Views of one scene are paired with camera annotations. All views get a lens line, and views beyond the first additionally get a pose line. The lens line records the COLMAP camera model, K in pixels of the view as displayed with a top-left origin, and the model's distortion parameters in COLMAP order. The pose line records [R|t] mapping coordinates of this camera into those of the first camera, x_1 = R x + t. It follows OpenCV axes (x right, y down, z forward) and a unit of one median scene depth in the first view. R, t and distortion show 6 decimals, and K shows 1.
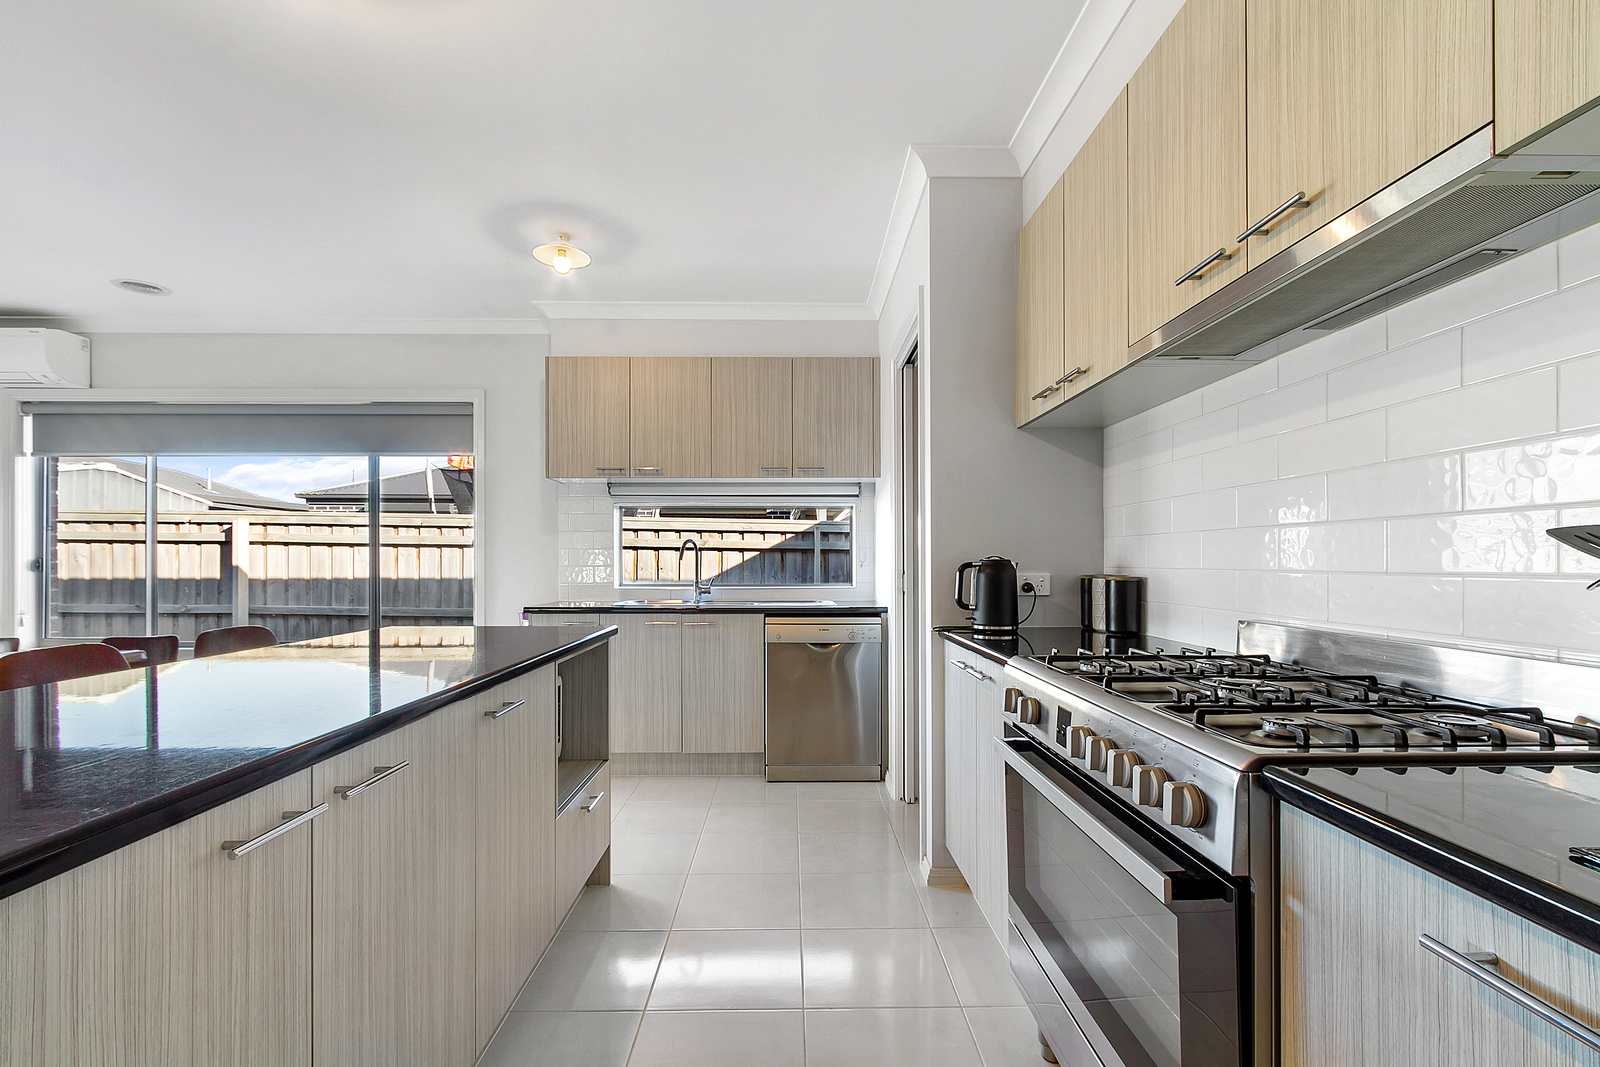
lens RADIAL K [[731.3, 0, 798.5], [0, 731.3, 560.0], [0, 0, 1]] dist [0.000889, -0.000286]
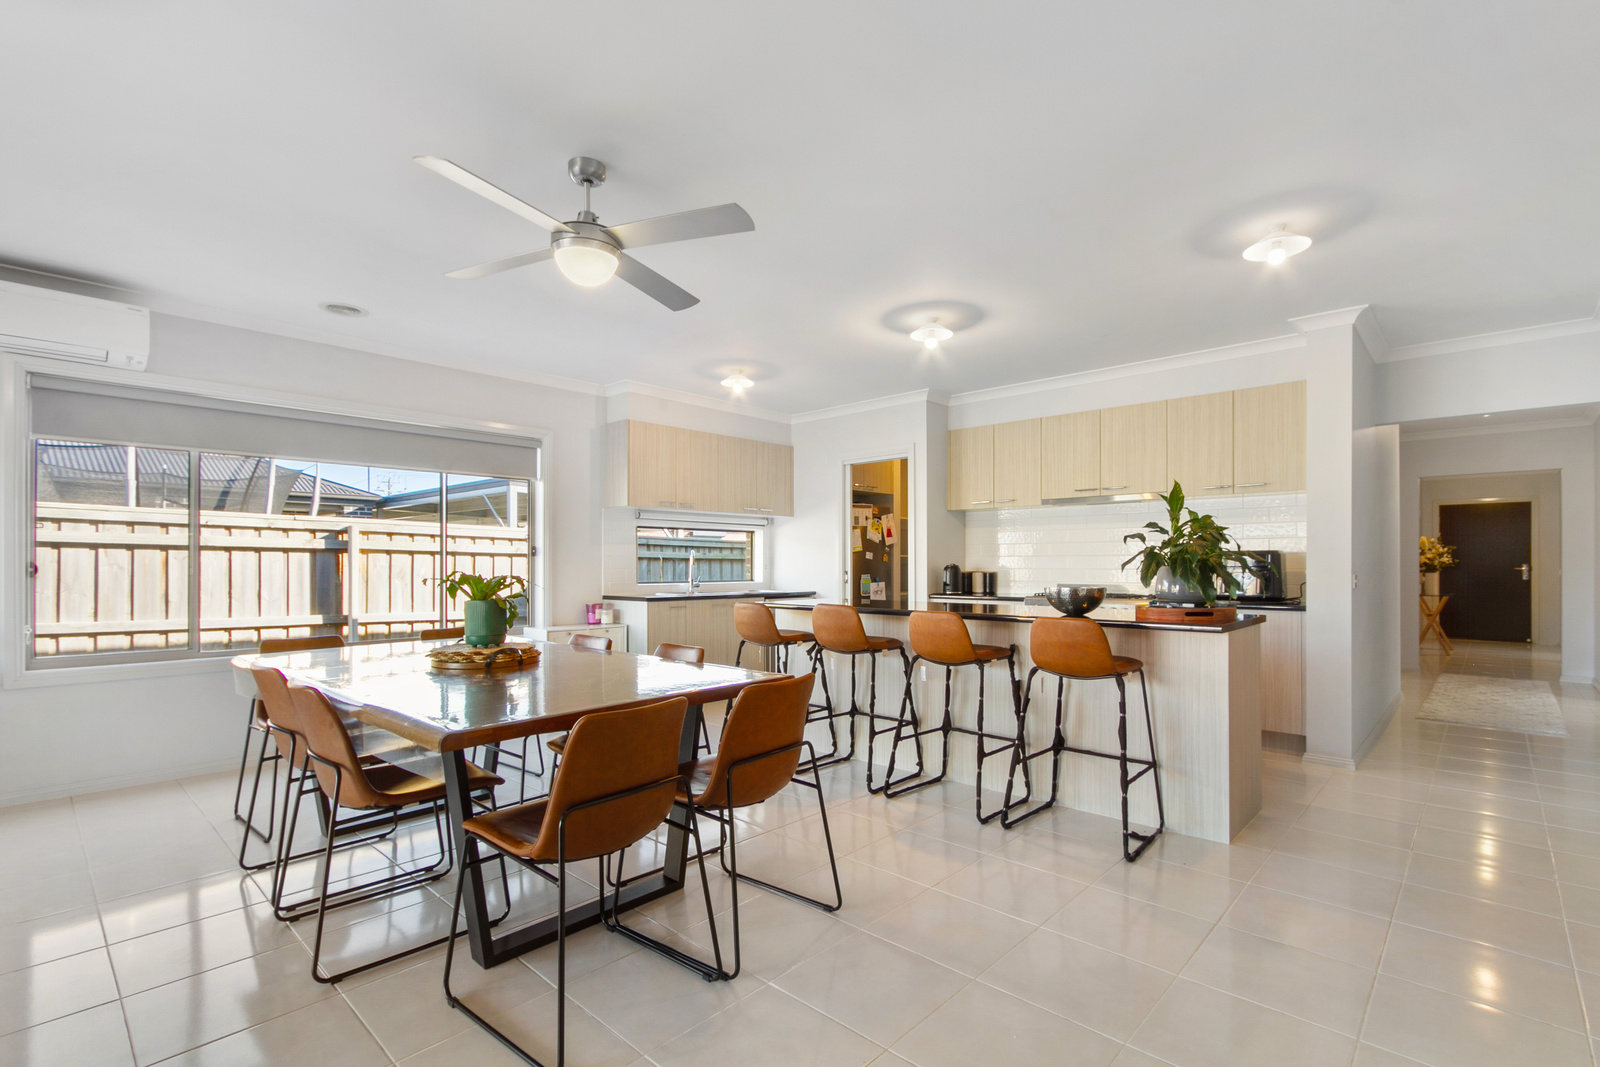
lens RADIAL K [[731.3, 0, 798.5], [0, 731.3, 560.0], [0, 0, 1]] dist [0.000889, -0.000286]
pose [[0.669286, 0.001691, 0.743003, -1.087219], [-0.000557, 0.999998, -0.001774, -0.007877], [-0.743005, 0.000773, 0.669285, -0.151636]]
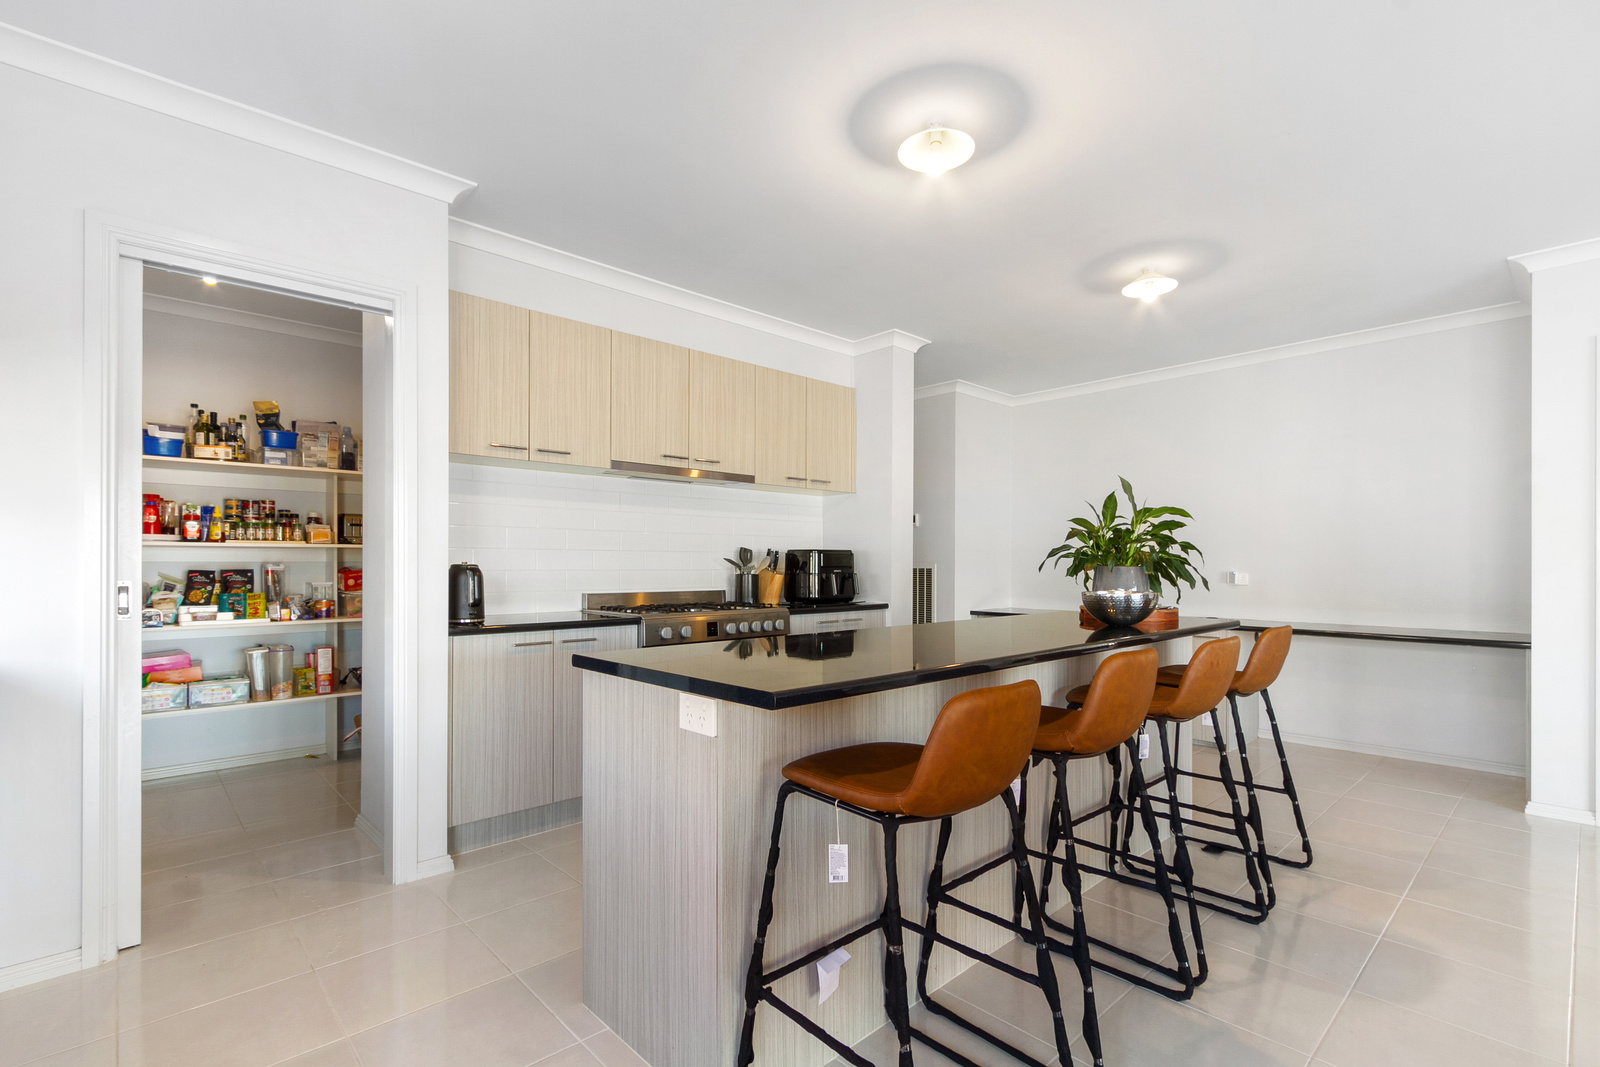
lens RADIAL K [[731.3, 0, 798.5], [0, 731.3, 560.0], [0, 0, 1]] dist [0.000889, -0.000286]
pose [[-0.687890, -0.009147, 0.725757, -0.568052], [-0.013112, 0.999914, 0.000175, -0.007959], [-0.725696, -0.009395, -0.687951, 0.815879]]
